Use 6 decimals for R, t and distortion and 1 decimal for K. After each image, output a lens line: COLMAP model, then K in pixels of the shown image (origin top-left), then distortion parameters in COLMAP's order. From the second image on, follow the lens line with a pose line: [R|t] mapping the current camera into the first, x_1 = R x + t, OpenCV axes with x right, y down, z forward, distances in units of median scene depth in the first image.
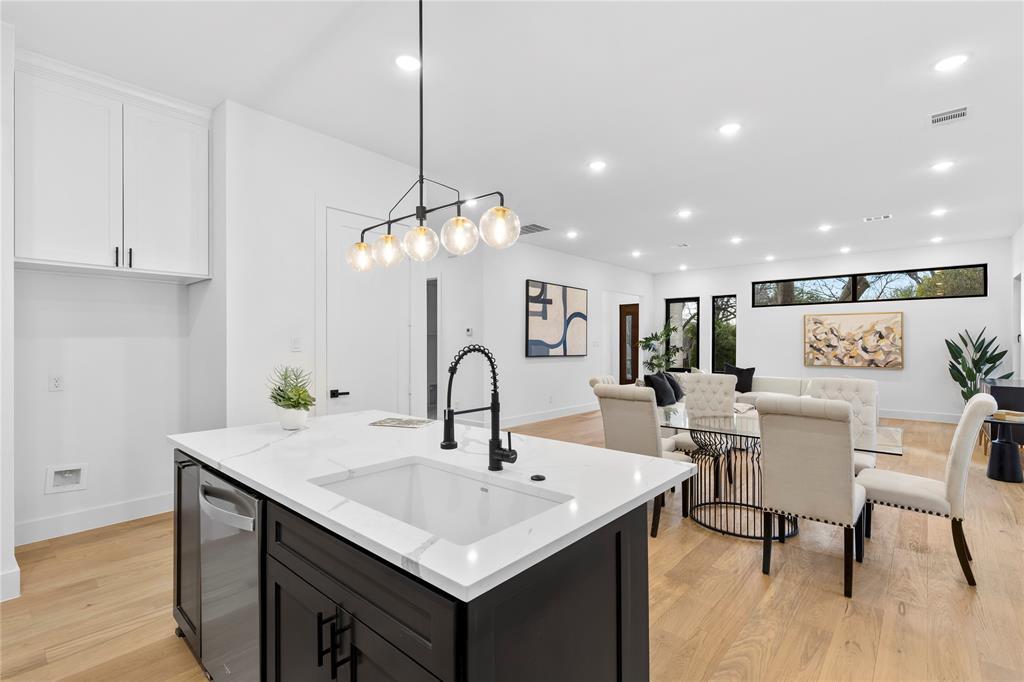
lens RADIAL K [[465.2, 0, 519.0], [0, 465.2, 341.5], [0, 0, 1]] dist [0.003473, 0.000257]
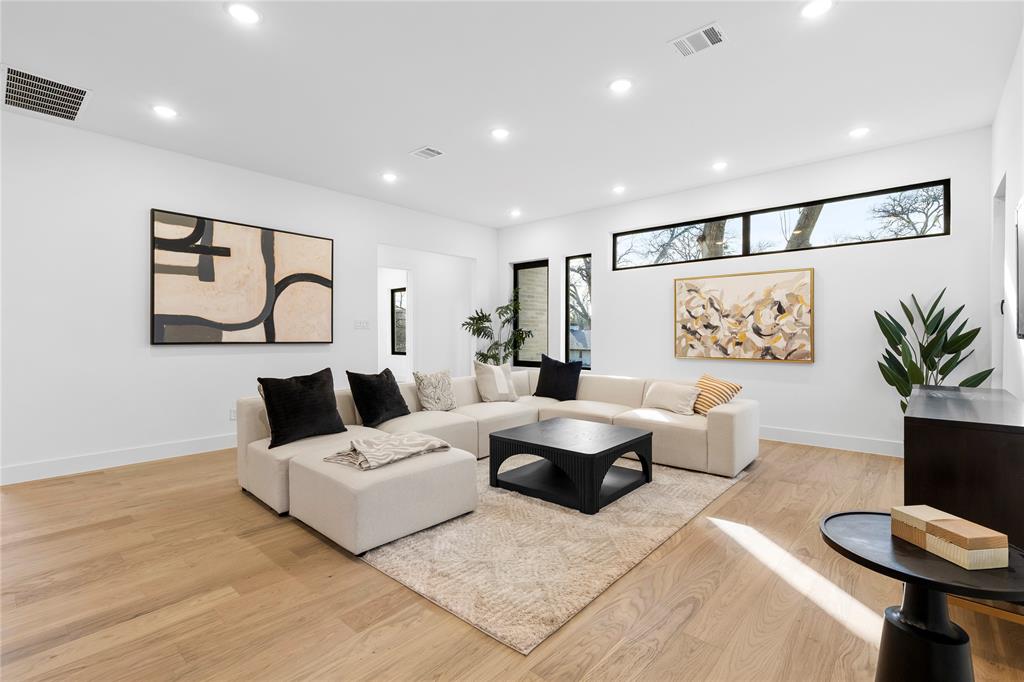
lens RADIAL K [[461.7, 0, 519.9], [0, 461.7, 337.2], [0, 0, 1]] dist [0.006082, -0.000338]
pose [[0.999995, -0.002578, 0.001660, 0.432688], [0.002563, 0.999959, 0.008628, 0.019181], [-0.001682, -0.008623, 0.999961, 0.392980]]
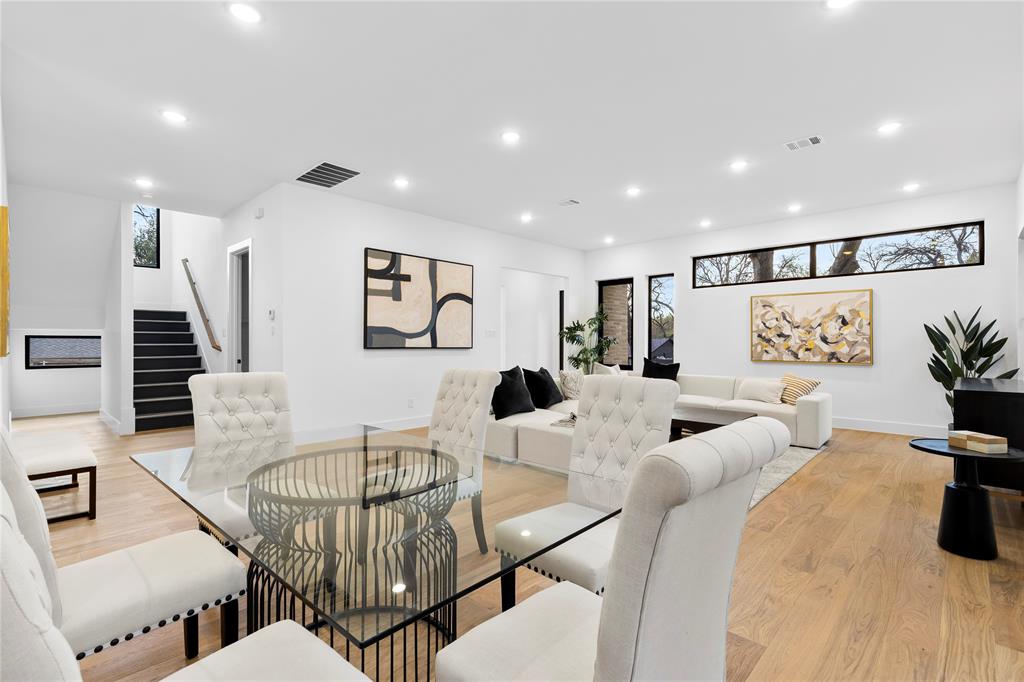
lens RADIAL K [[467.3, 0, 520.7], [0, 467.3, 339.6], [0, 0, 1]] dist [0.001968, 0.000205]
pose [[0.999260, -0.000881, -0.038450, 0.279014], [0.000817, 0.999998, -0.001684, 0.018381], [0.038452, 0.001652, 0.999259, 0.218955]]
